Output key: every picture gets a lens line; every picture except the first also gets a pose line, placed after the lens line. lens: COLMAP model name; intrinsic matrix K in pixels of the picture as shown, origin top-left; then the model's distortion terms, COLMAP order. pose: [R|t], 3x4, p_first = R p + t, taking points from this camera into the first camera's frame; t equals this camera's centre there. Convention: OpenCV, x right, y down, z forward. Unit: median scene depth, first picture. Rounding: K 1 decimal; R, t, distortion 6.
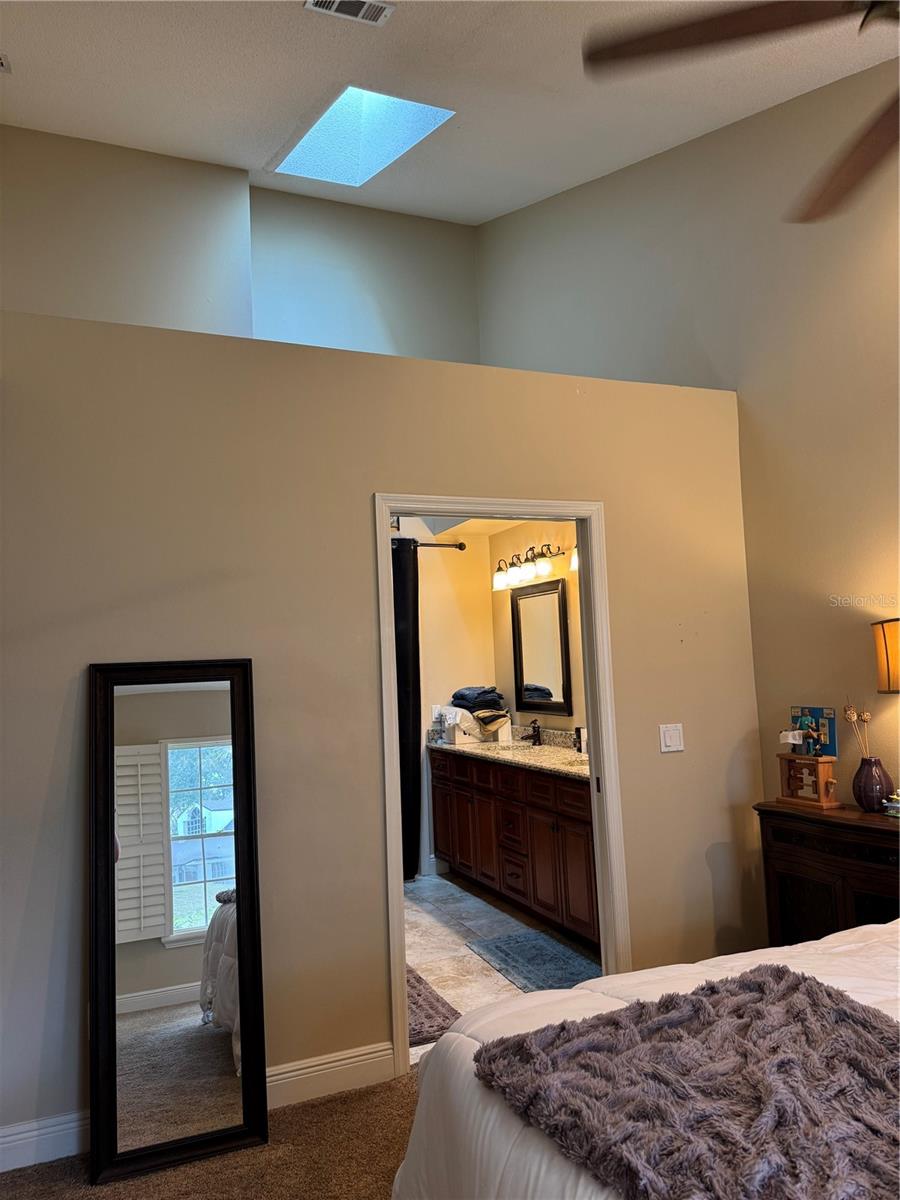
lens RADIAL K [[886.7, 0, 450.0], [0, 886.7, 600.0], [0, 0, 1]] dist [0.065162, -0.093927]
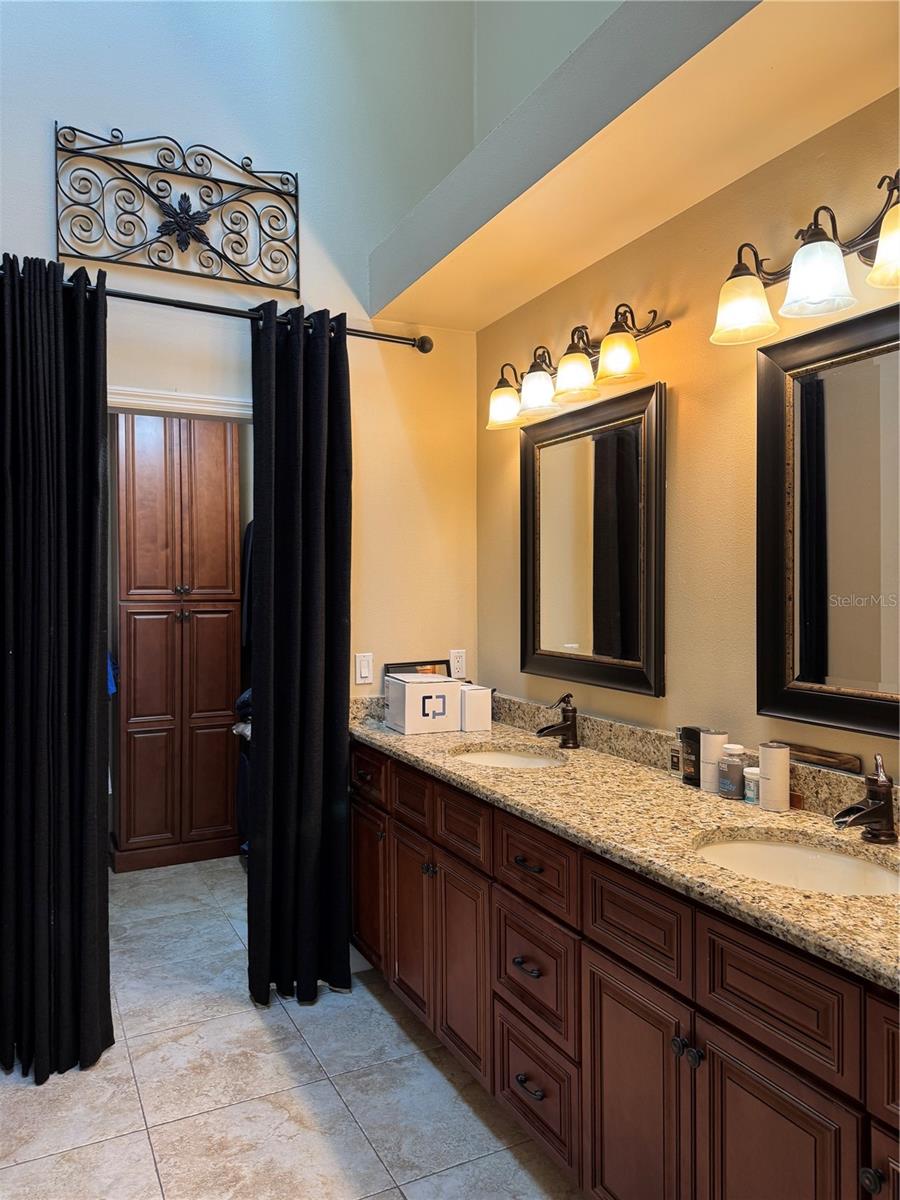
lens RADIAL K [[886.7, 0, 450.0], [0, 886.7, 600.0], [0, 0, 1]] dist [0.065162, -0.093927]
pose [[0.996900, 0.036788, 0.069556, -0.002654], [-0.042435, 0.995766, 0.081539, 0.047921], [-0.066262, -0.084238, 0.994240, 0.535515]]
